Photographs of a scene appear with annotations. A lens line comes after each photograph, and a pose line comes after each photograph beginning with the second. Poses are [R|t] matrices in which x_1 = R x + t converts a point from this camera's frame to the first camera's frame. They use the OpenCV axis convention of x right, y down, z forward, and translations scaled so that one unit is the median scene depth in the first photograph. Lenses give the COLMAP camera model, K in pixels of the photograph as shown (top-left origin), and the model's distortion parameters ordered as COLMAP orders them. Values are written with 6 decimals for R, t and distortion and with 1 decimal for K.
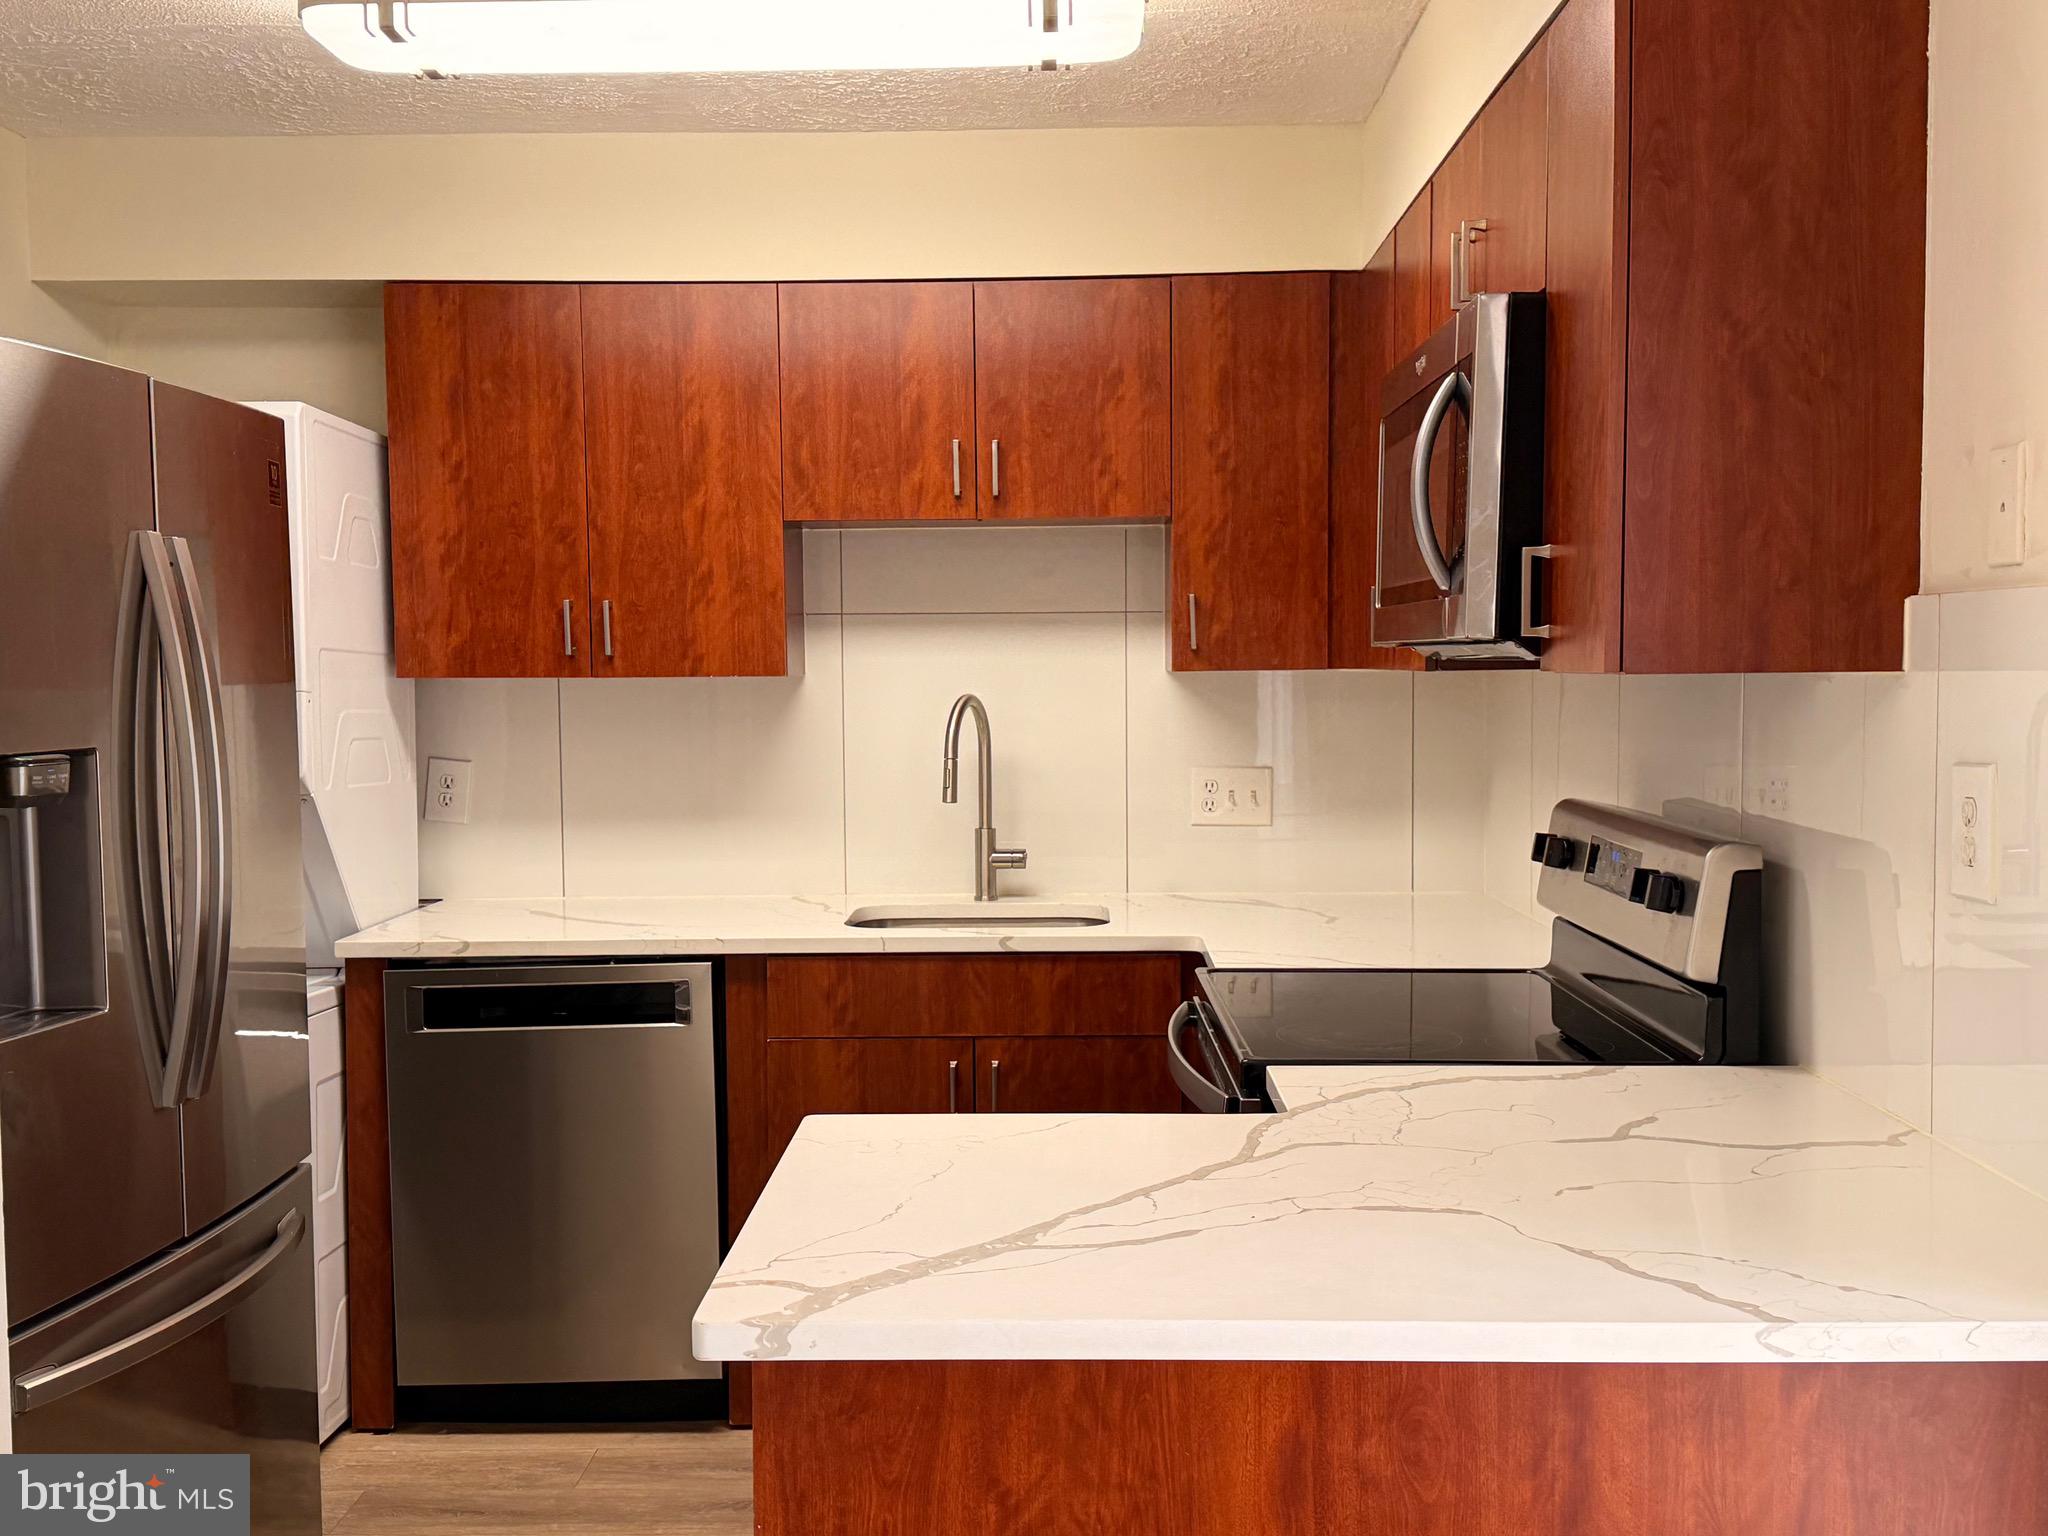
lens RADIAL K [[2144.4, 0, 1018.9], [0, 2144.4, 775.7], [0, 0, 1]] dist [0.139006, 0.000000]
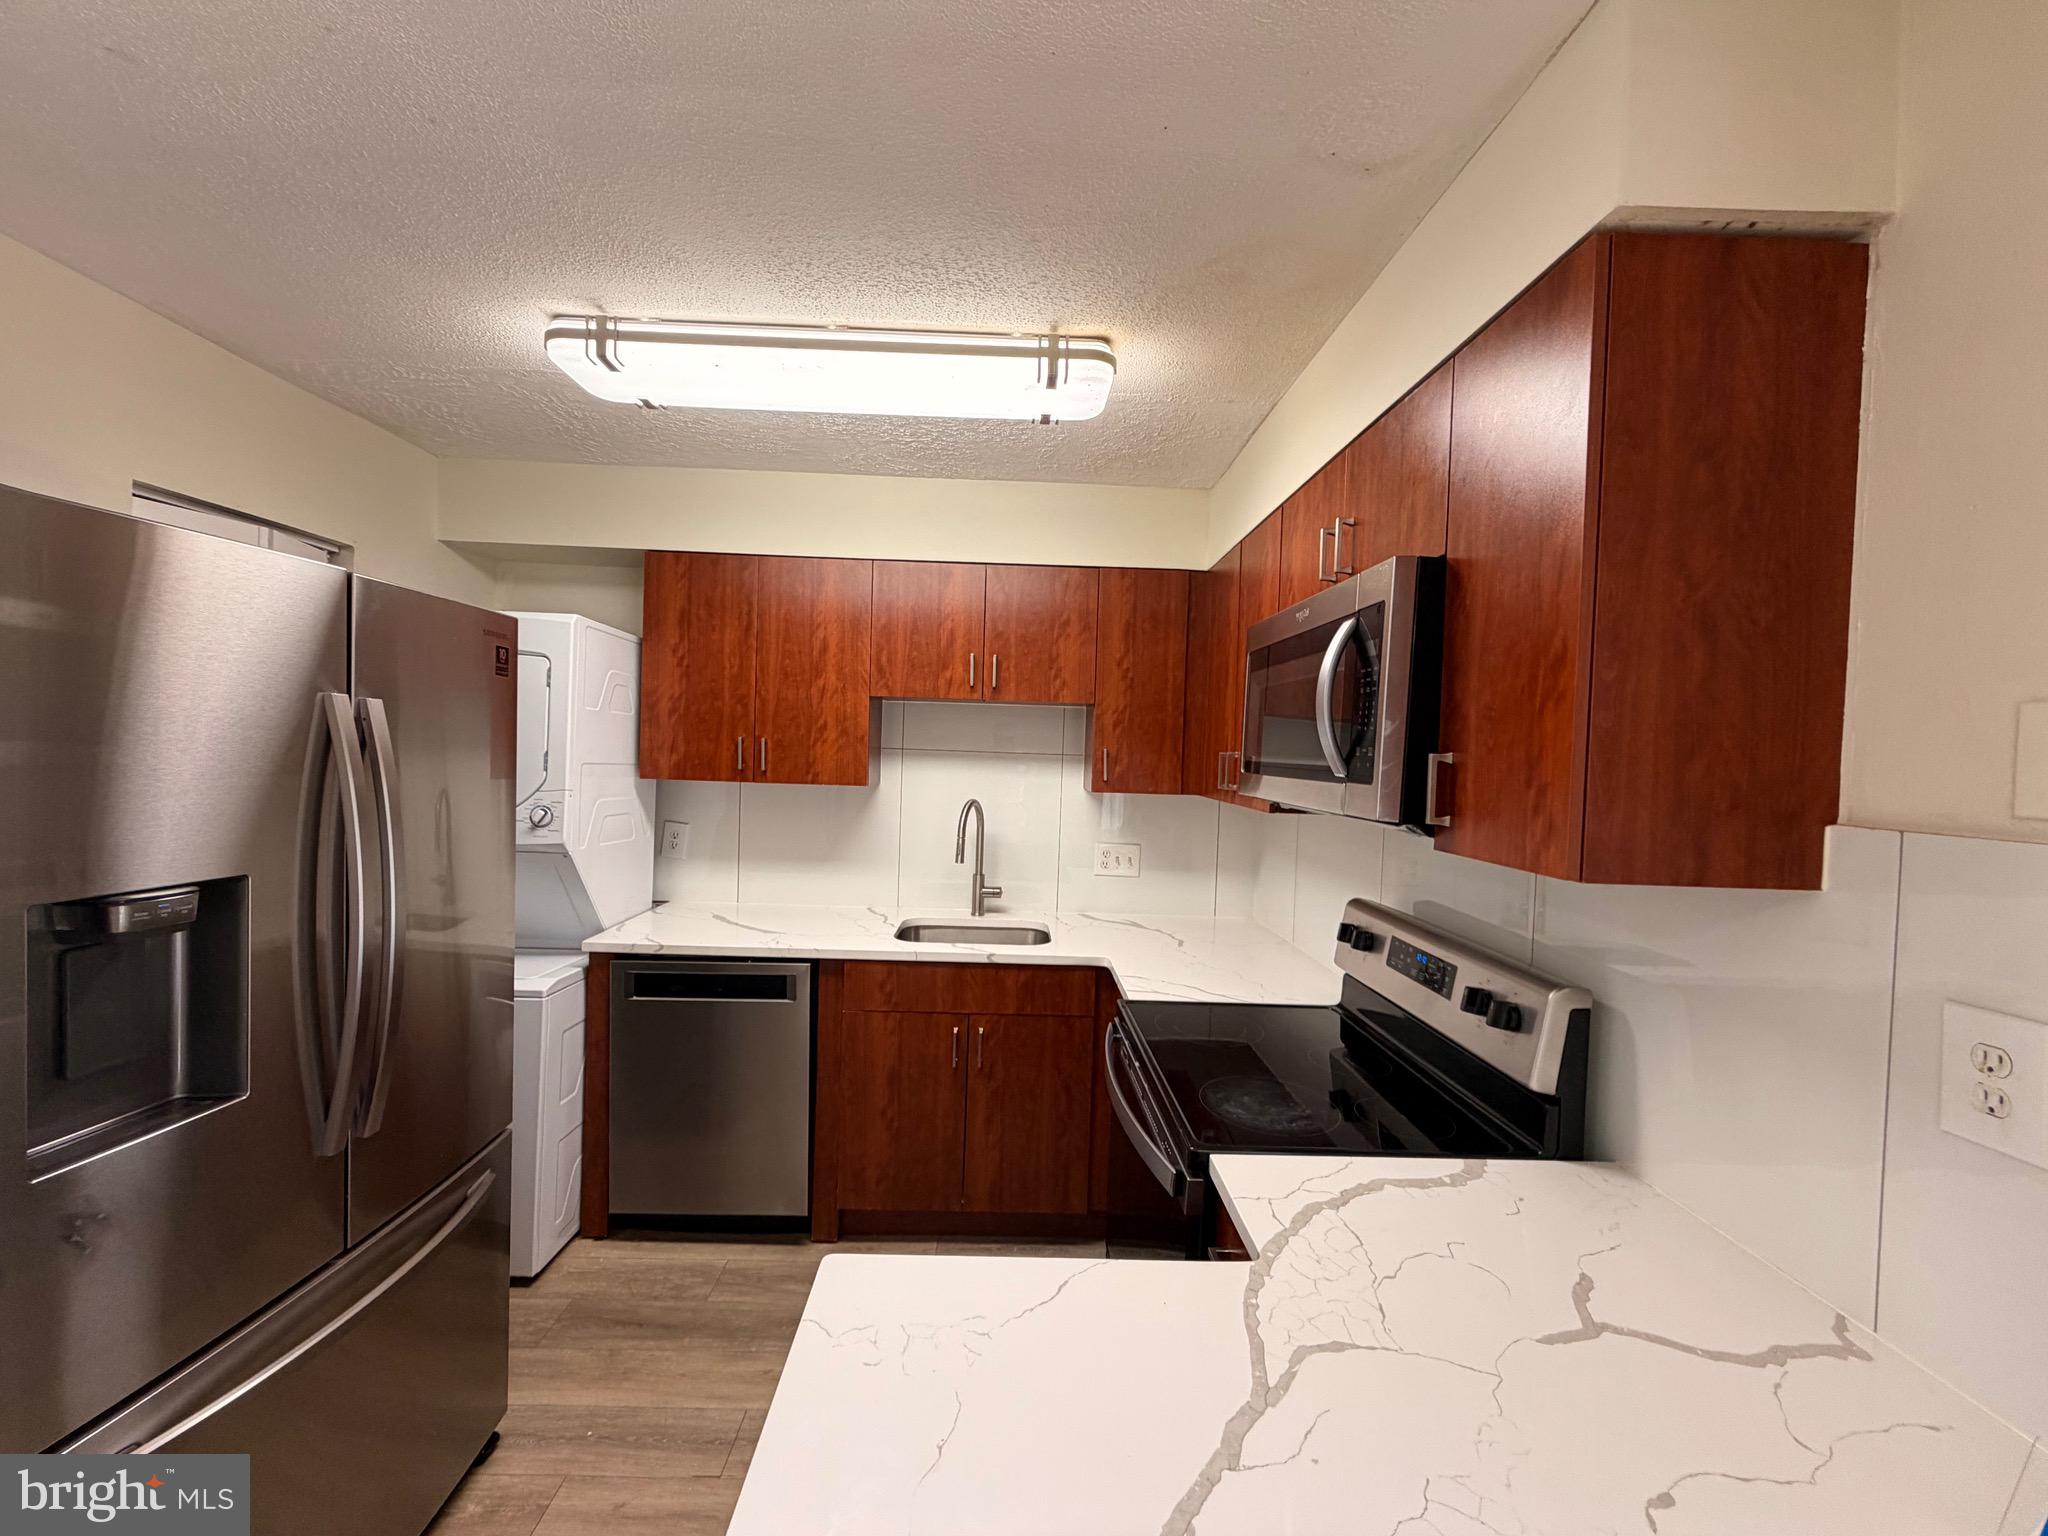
lens RADIAL K [[880.5, 0, 1020.8], [0, 880.5, 770.1], [0, 0, 1]] dist [0.018571, 0.000382]
pose [[0.998301, 0.041688, 0.040708, -0.016654], [-0.040338, 0.998626, -0.033441, -0.044260], [-0.042046, 0.031742, 0.998611, 0.317936]]
